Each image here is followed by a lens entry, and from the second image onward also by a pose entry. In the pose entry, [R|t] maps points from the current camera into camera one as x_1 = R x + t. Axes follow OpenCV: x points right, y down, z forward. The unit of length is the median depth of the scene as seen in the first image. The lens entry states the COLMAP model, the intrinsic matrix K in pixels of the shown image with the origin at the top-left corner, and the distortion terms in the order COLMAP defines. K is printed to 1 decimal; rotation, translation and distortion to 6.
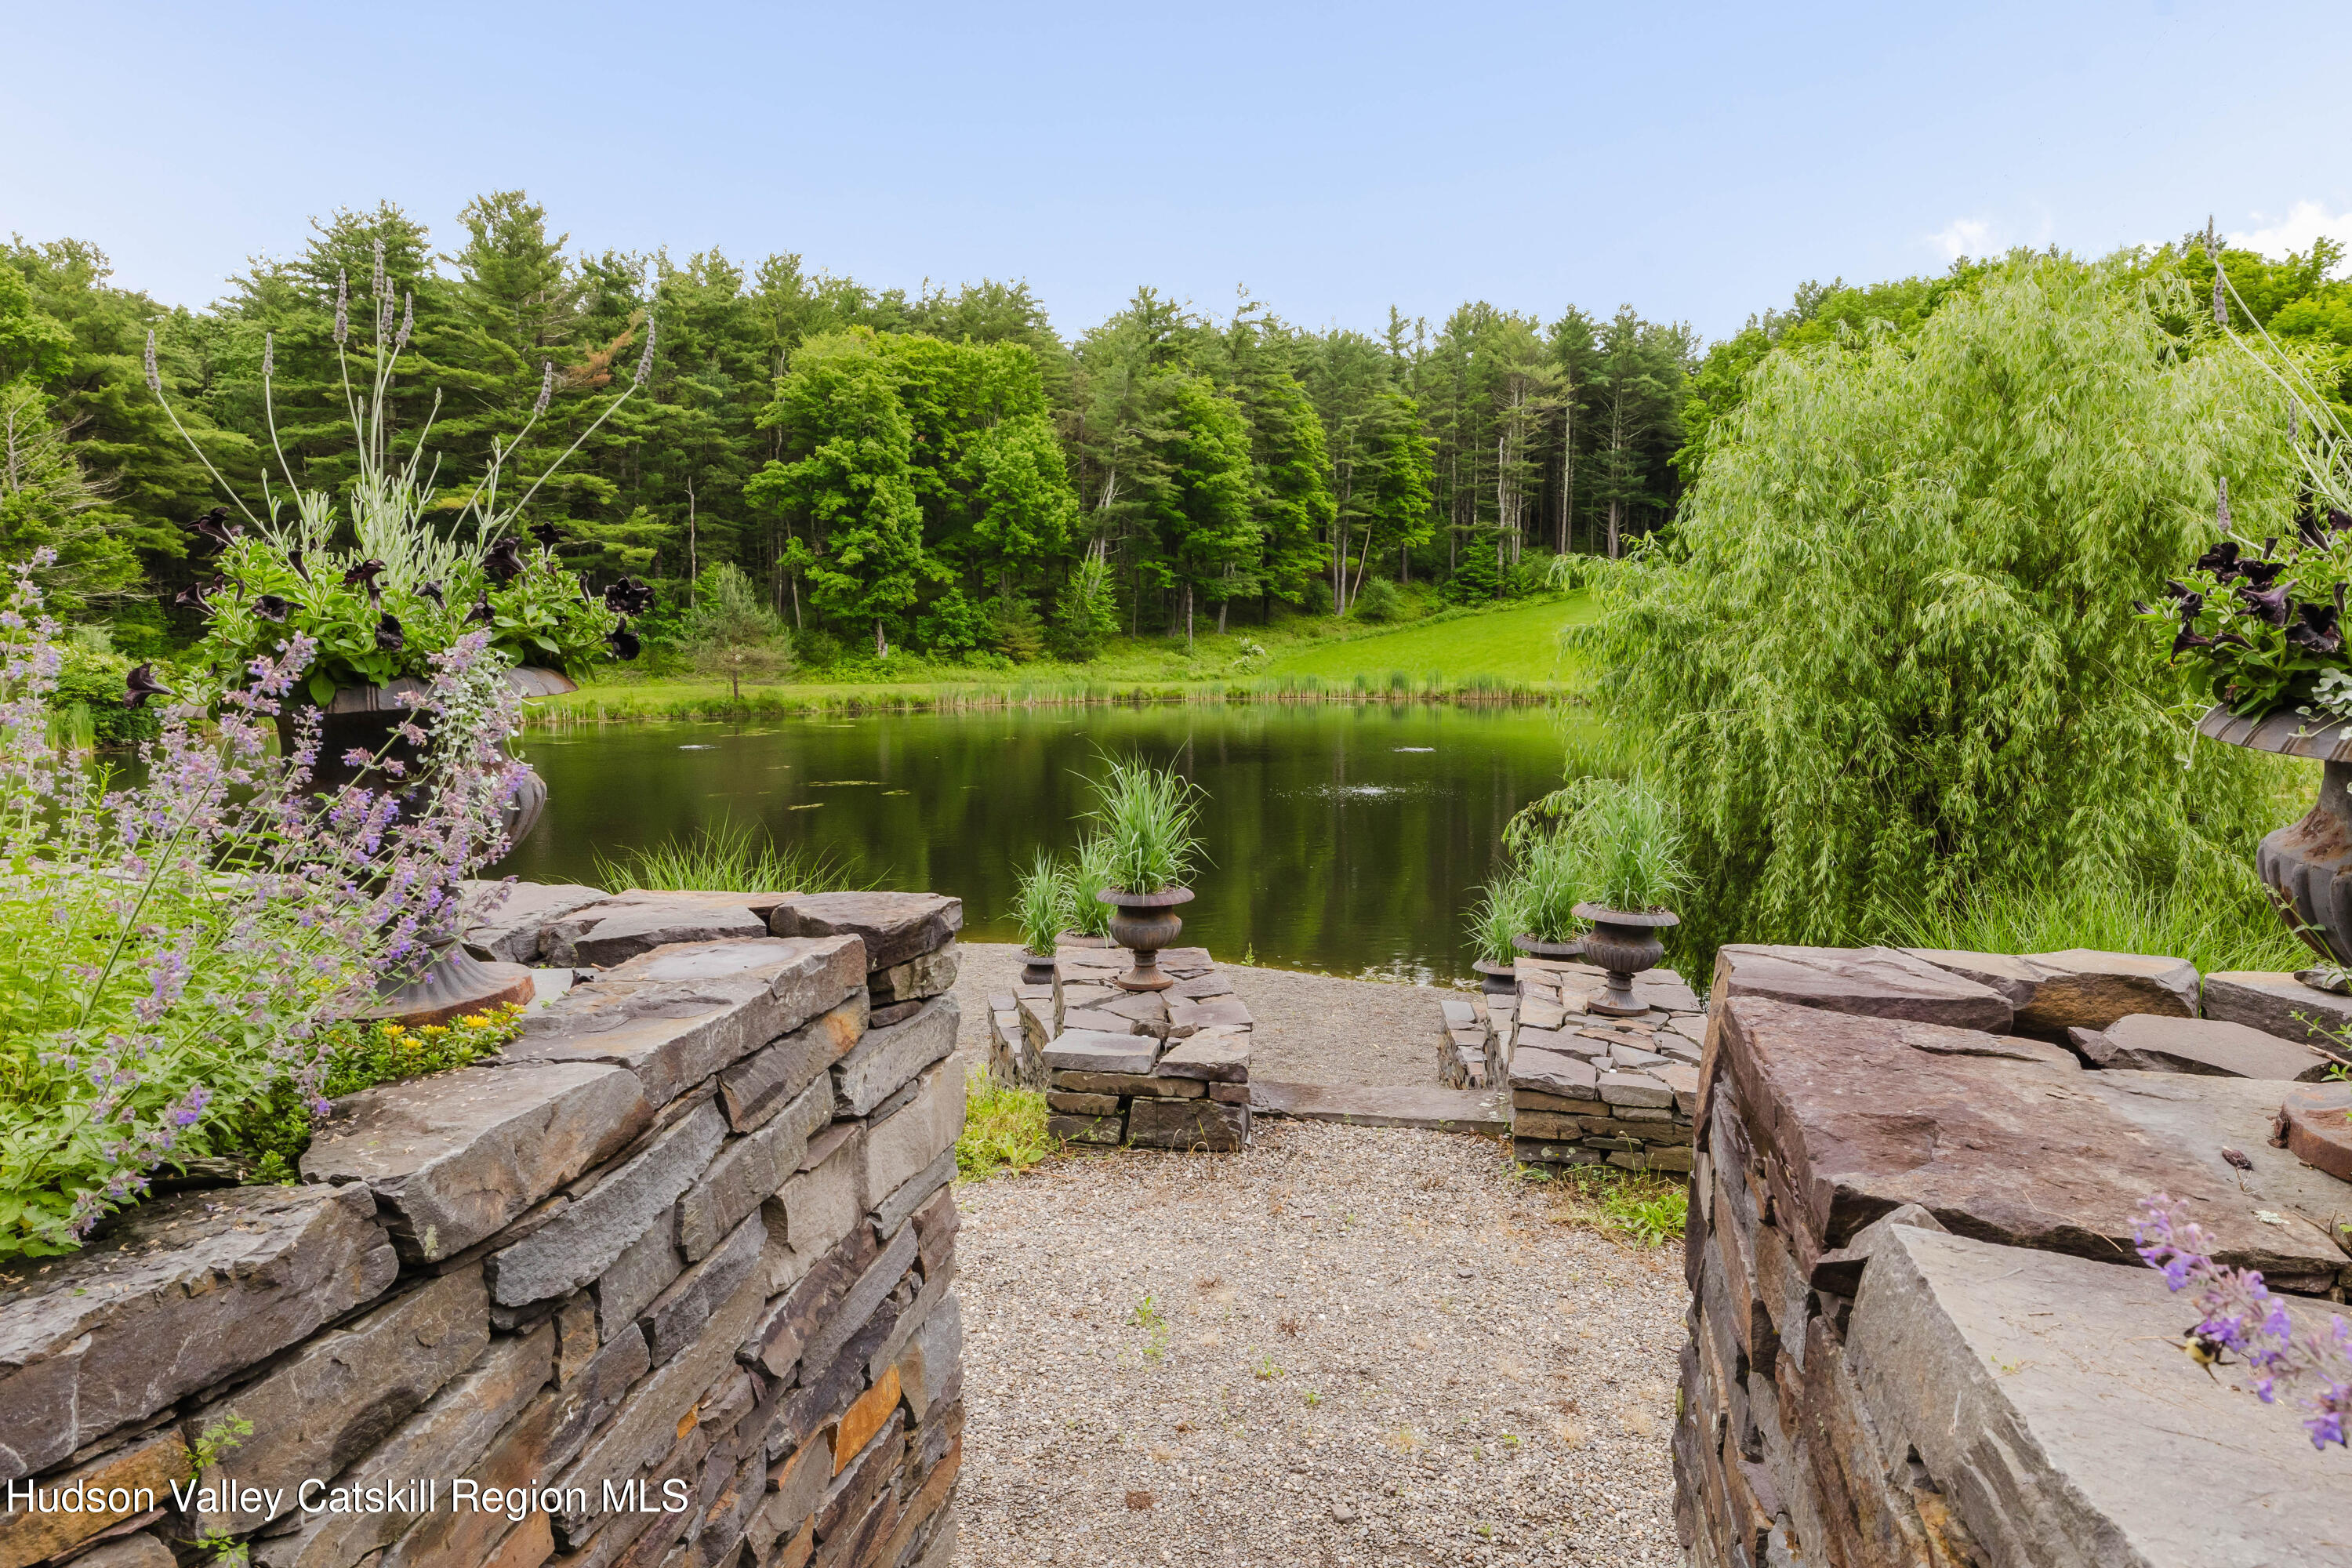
lens RADIAL K [[1472.2, 0, 1183.4], [0, 1472.2, 798.6], [0, 0, 1]] dist [0.001199, 0.002242]
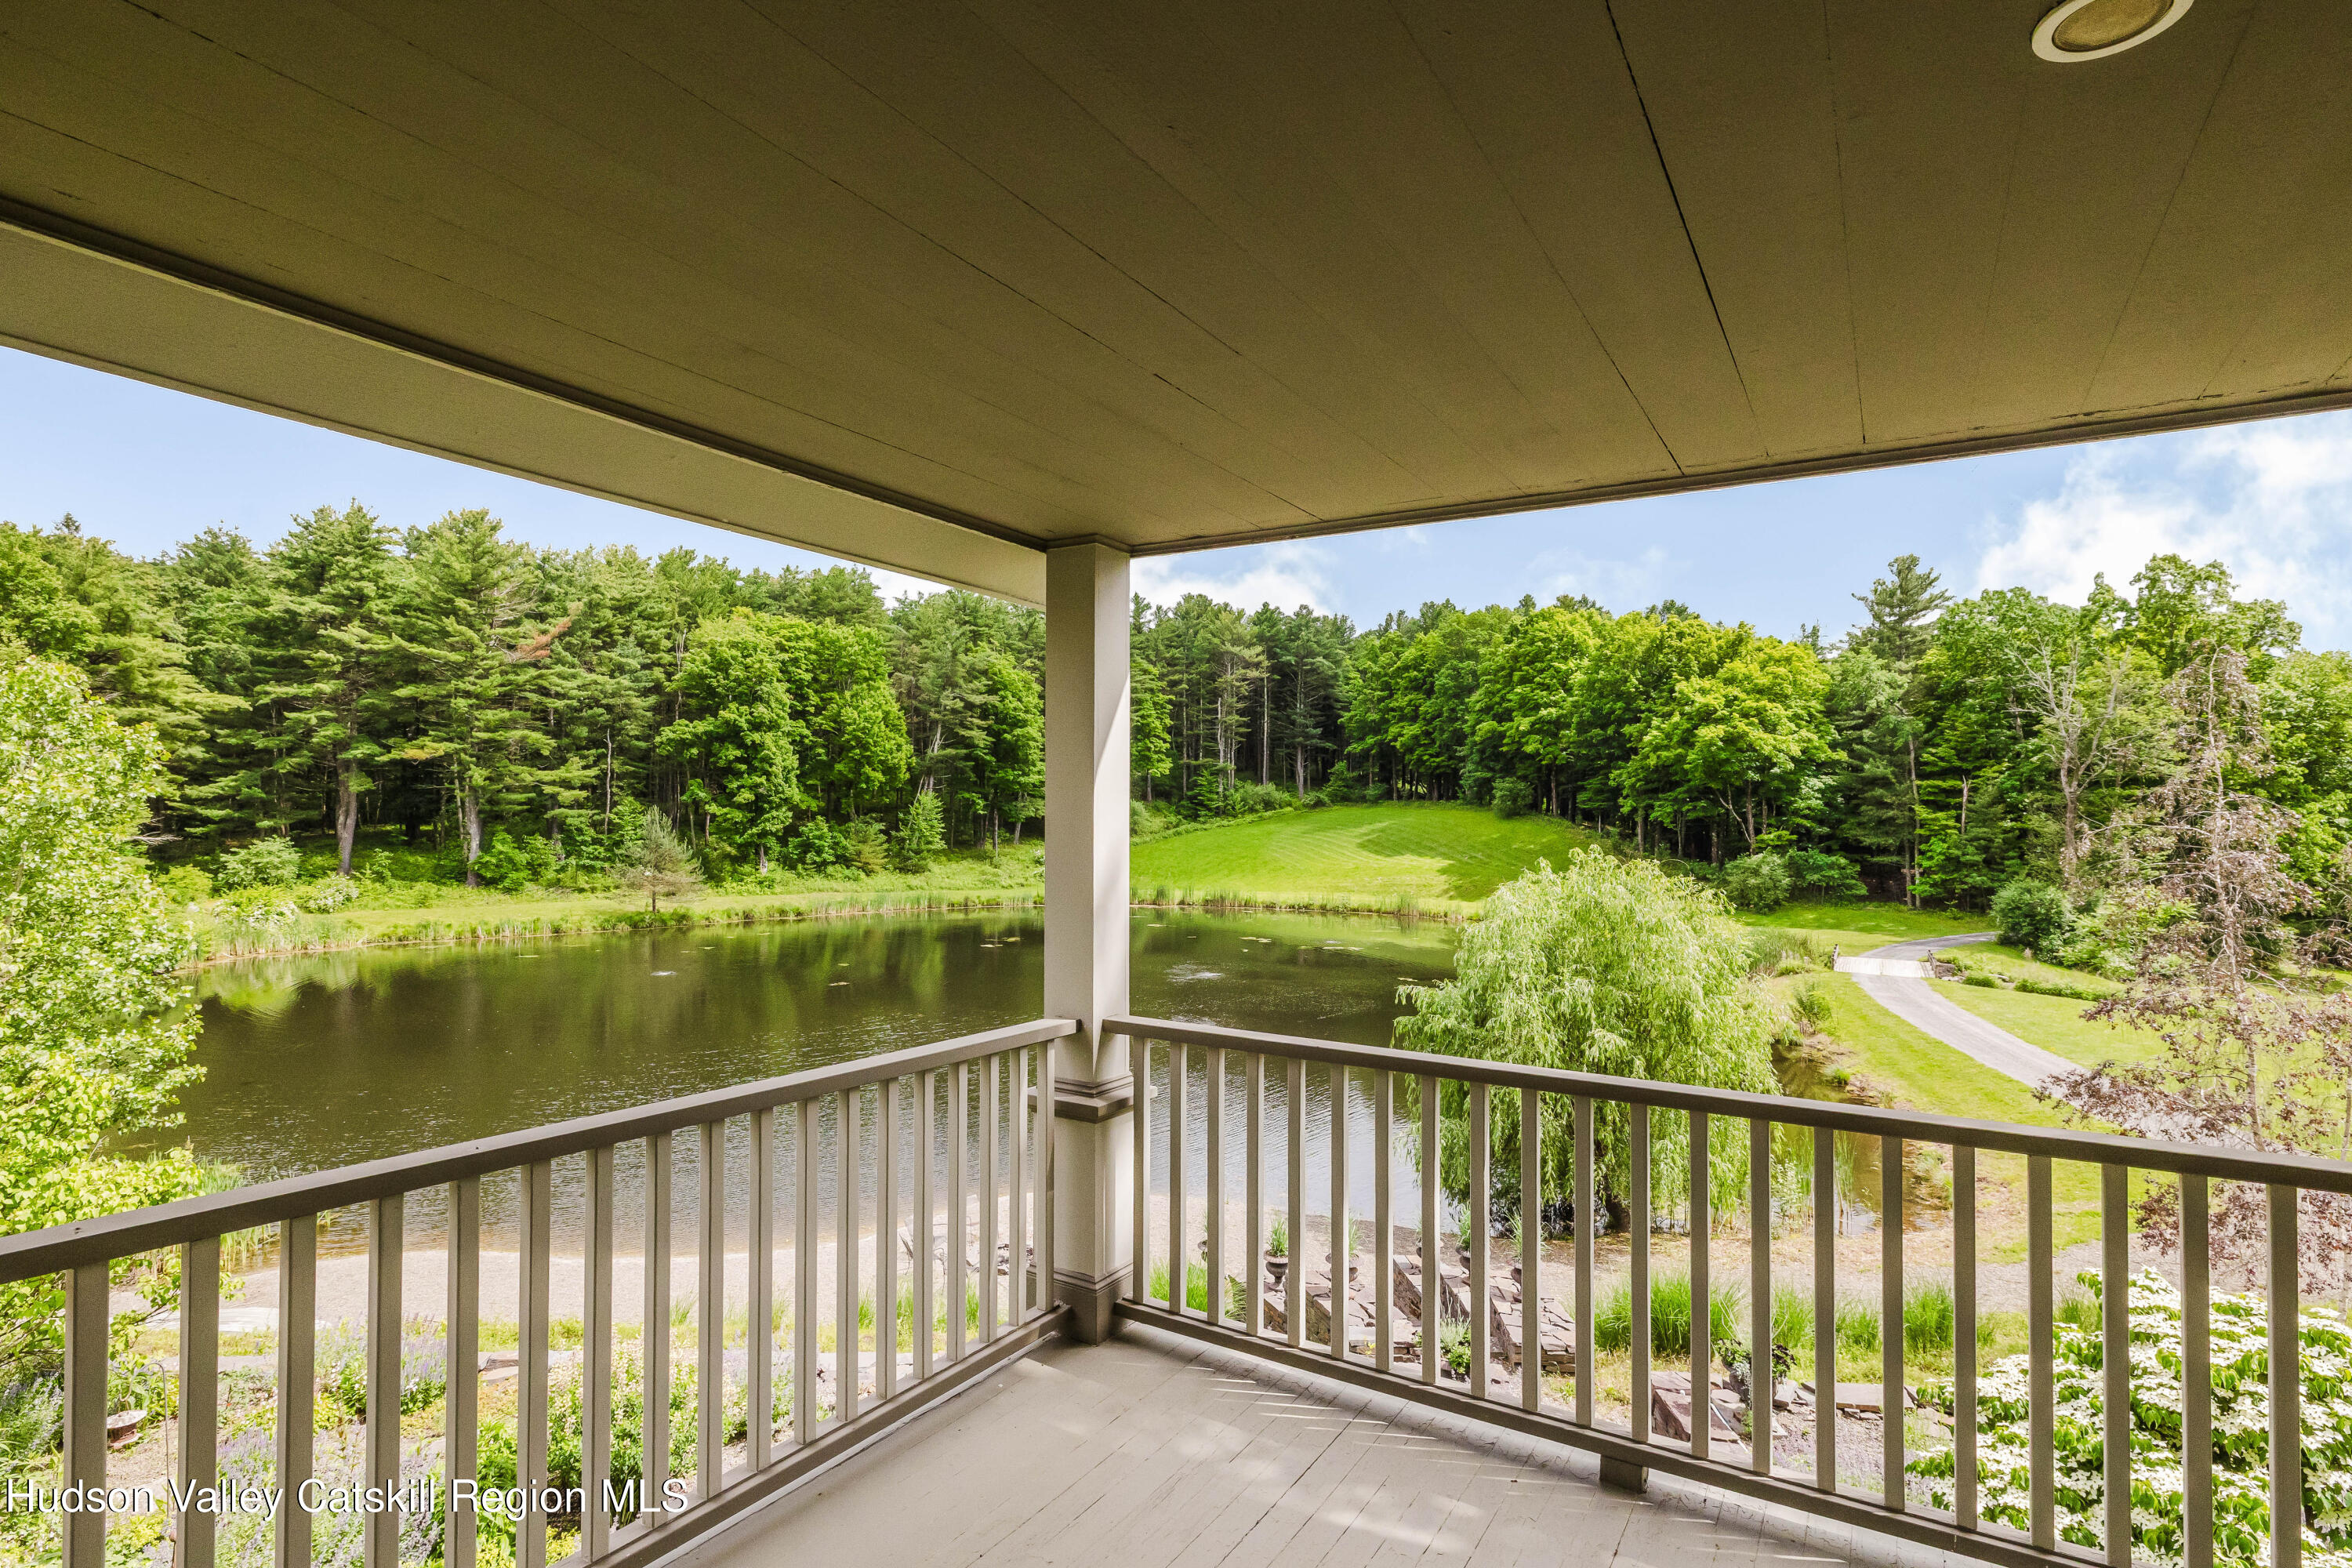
lens RADIAL K [[1196.1, 0, 1165.7], [0, 1196.1, 791.5], [0, 0, 1]] dist [0.001345, -0.001580]
pose [[0.981613, 0.015887, 0.190219, -0.055384], [0.006700, 0.993048, -0.117516, -0.038142], [-0.190764, 0.116630, 0.974683, -0.079098]]
